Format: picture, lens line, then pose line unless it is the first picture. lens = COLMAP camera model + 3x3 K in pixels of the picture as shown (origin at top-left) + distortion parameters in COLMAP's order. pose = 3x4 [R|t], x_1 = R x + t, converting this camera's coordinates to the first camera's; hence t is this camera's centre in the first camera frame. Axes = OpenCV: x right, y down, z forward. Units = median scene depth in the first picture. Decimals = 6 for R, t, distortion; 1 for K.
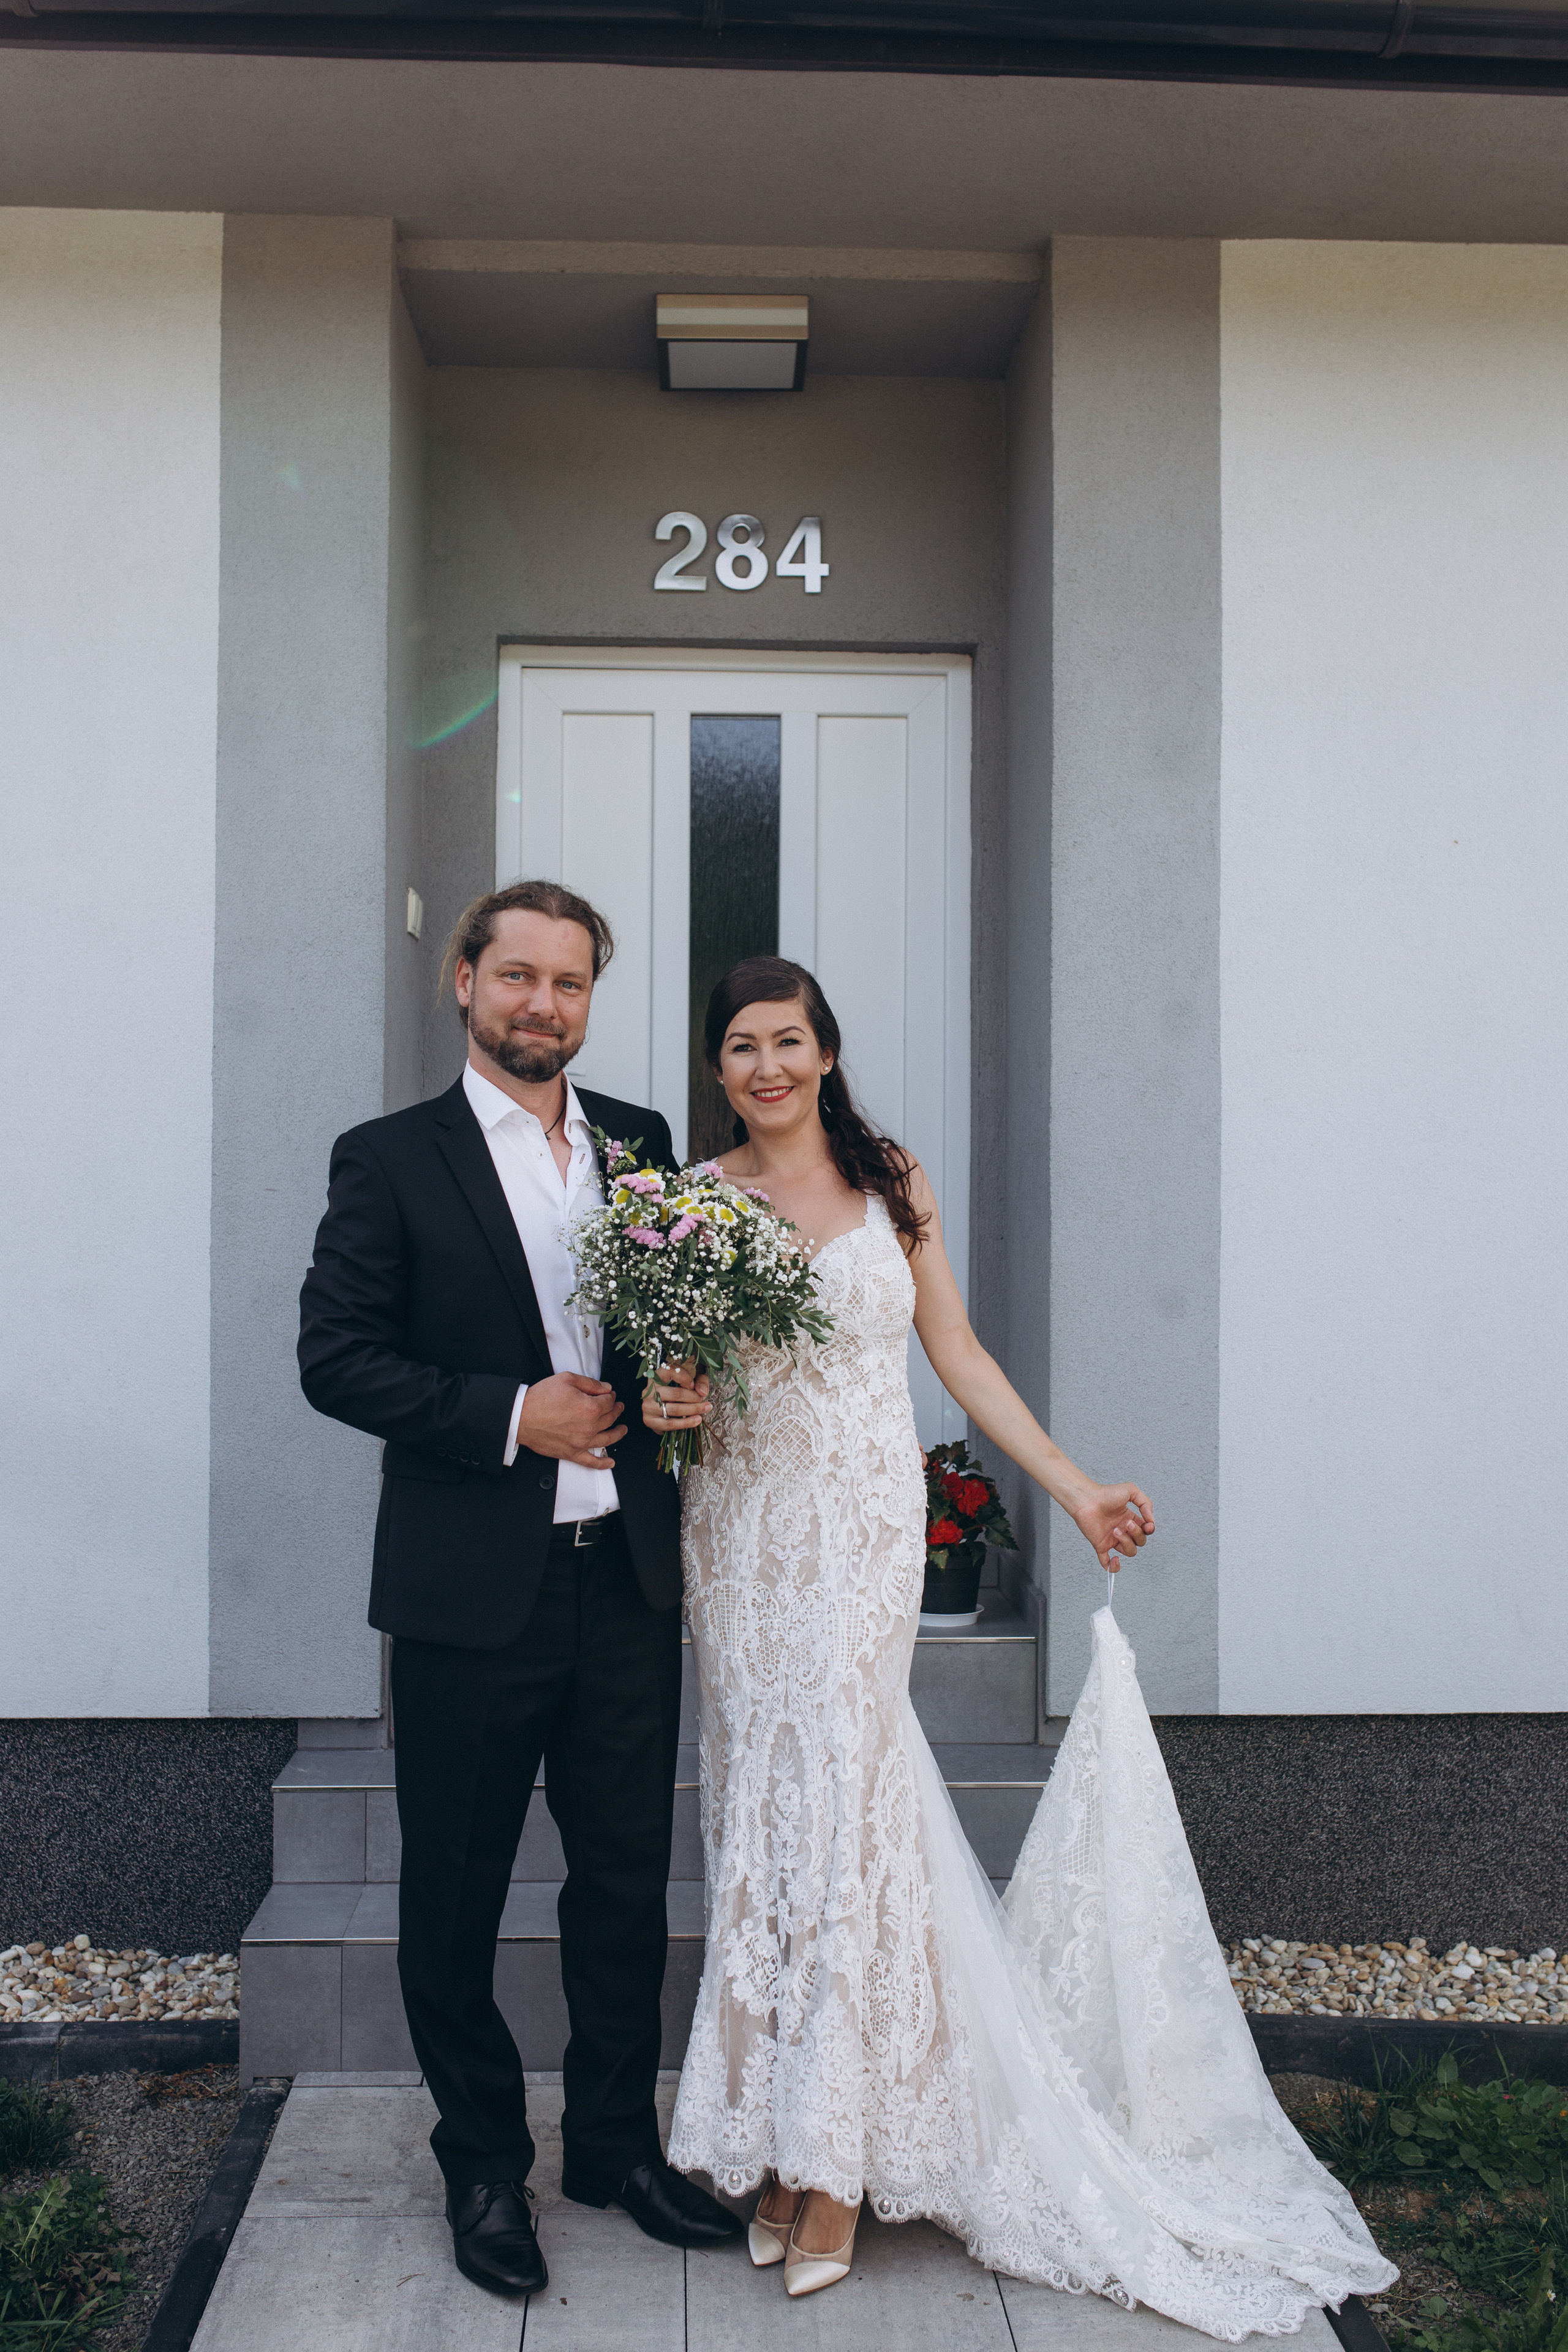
lens RADIAL K [[2118.9, 0, 765.5], [0, 2118.9, 1173.0], [0, 0, 1]] dist [0.003475, 0.001201]
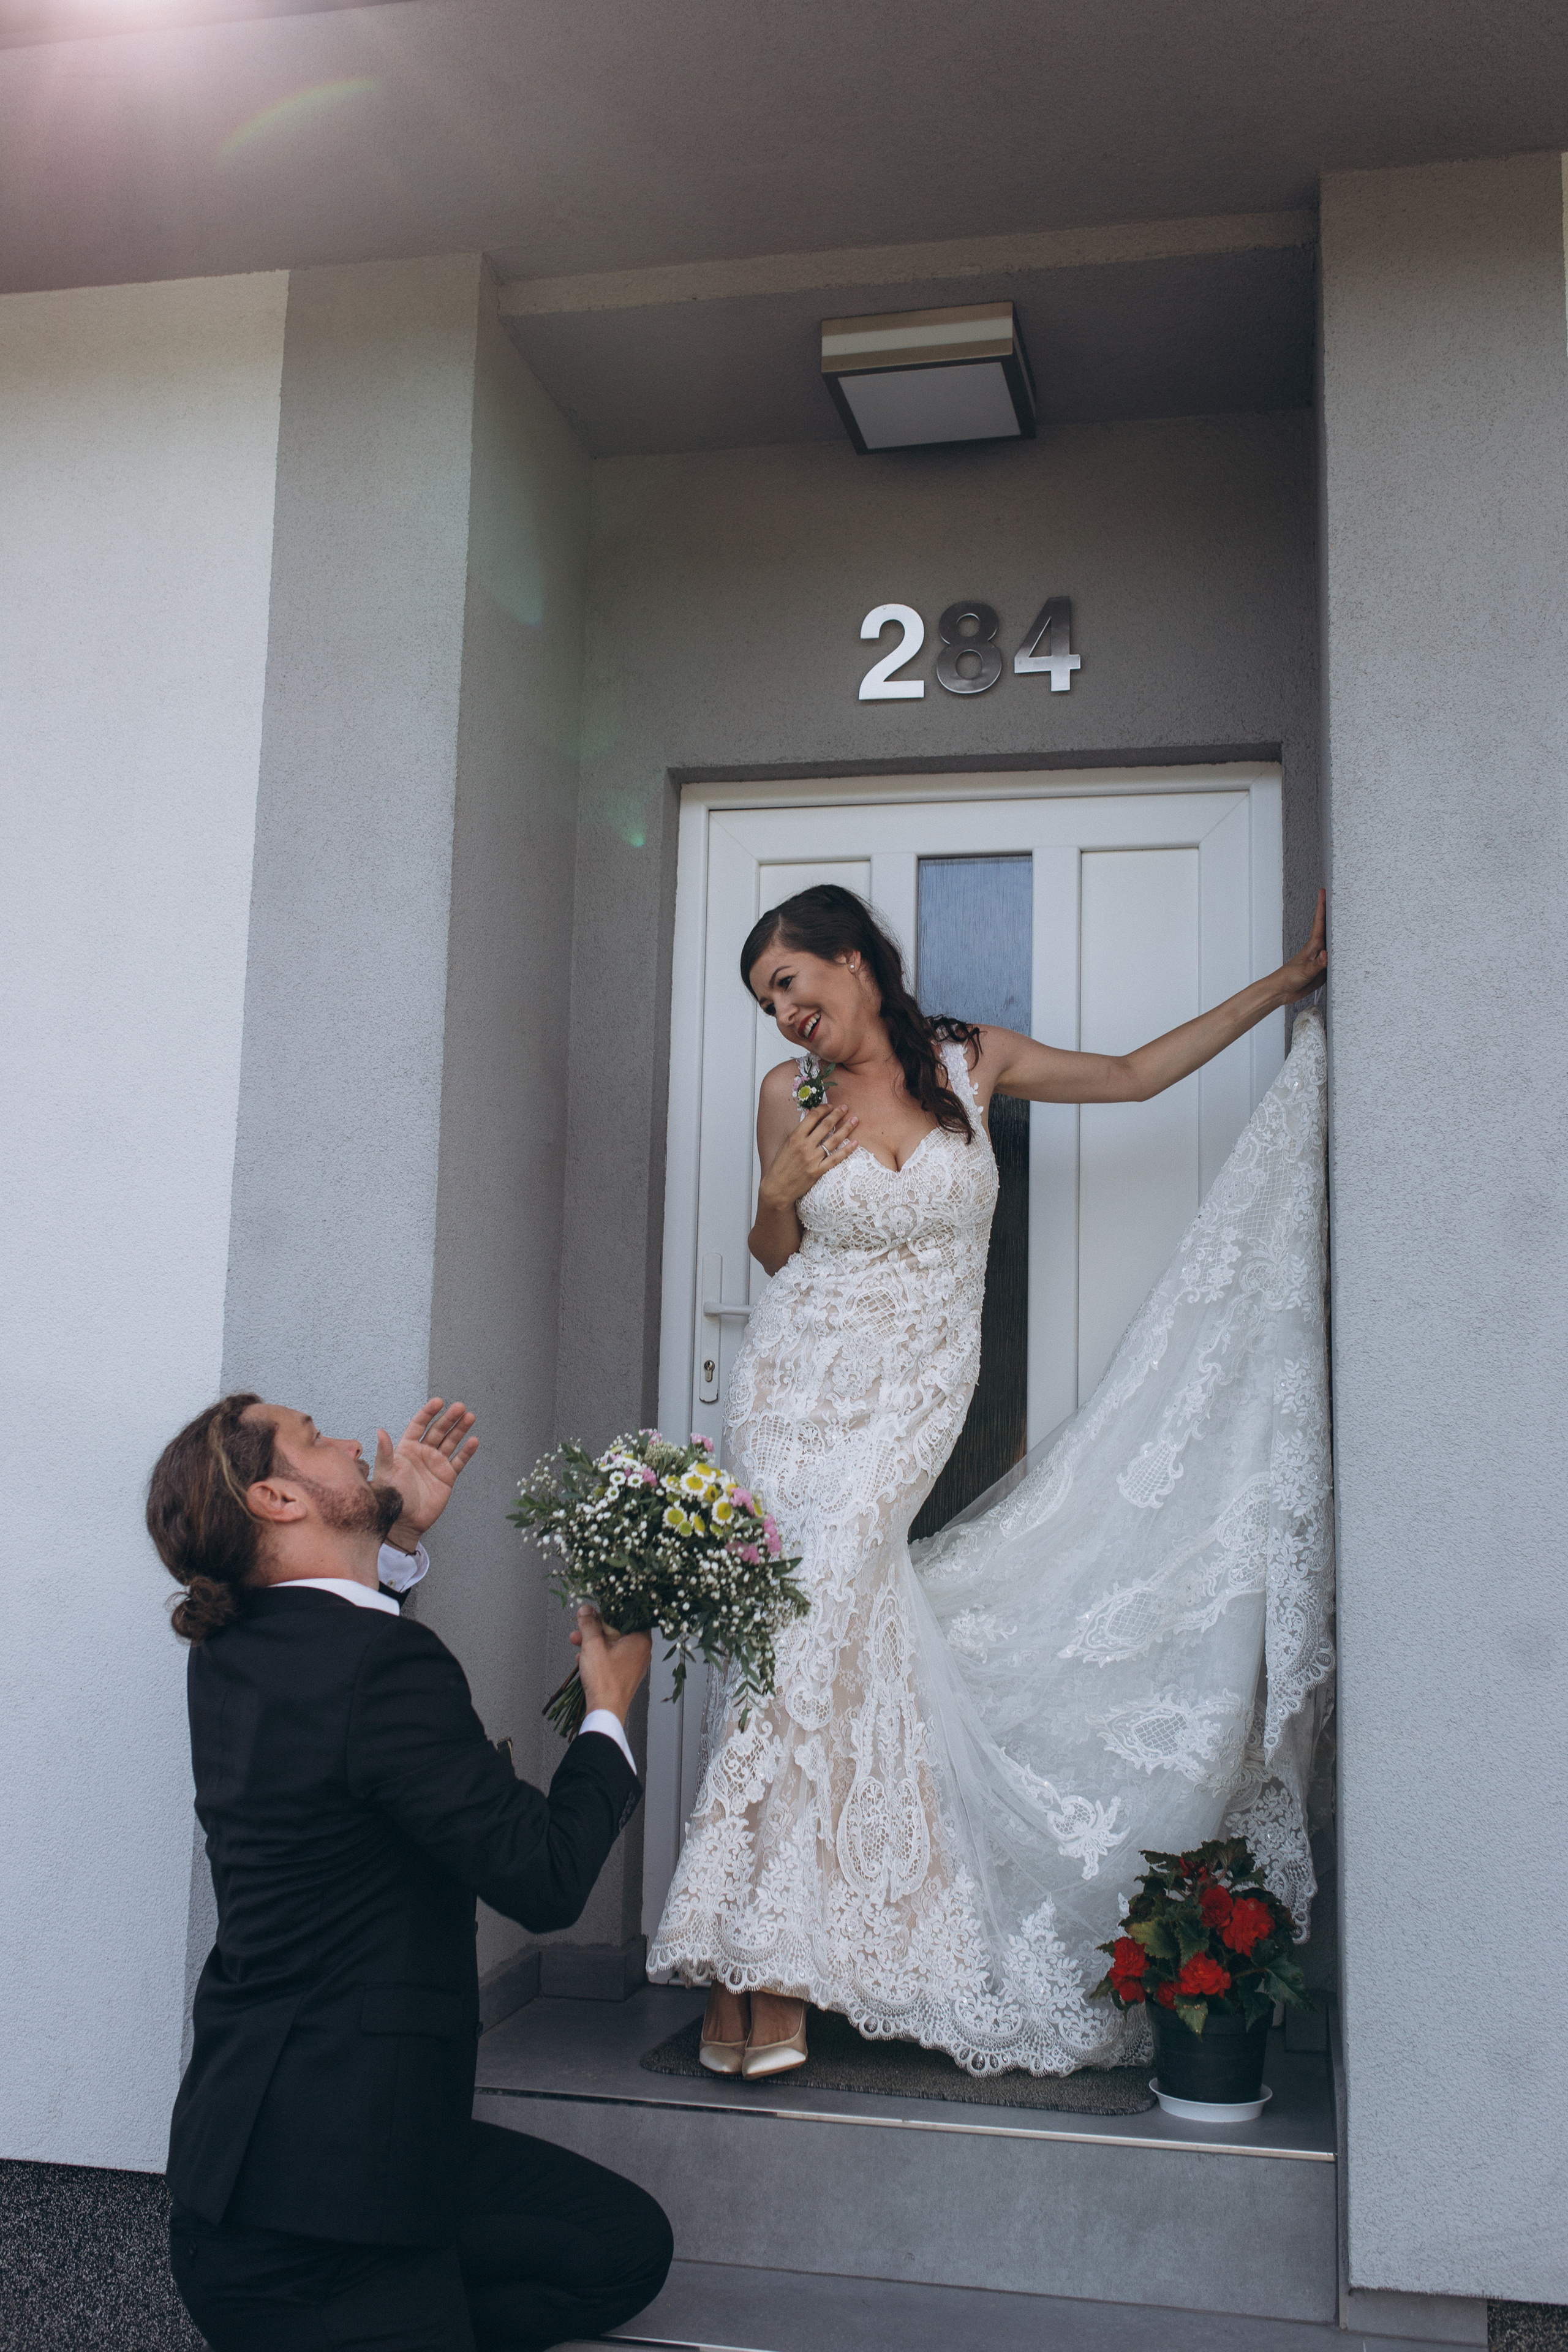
lens RADIAL K [[2220.5, 0, 794.1], [0, 2220.5, 1167.8], [0, 0, 1]] dist [-0.001836, 0.013480]
pose [[0.970991, -0.018000, -0.238436, 0.135465], [-0.014402, 0.990949, -0.133462, 0.009118], [0.238681, 0.133024, 0.961944, 0.253862]]
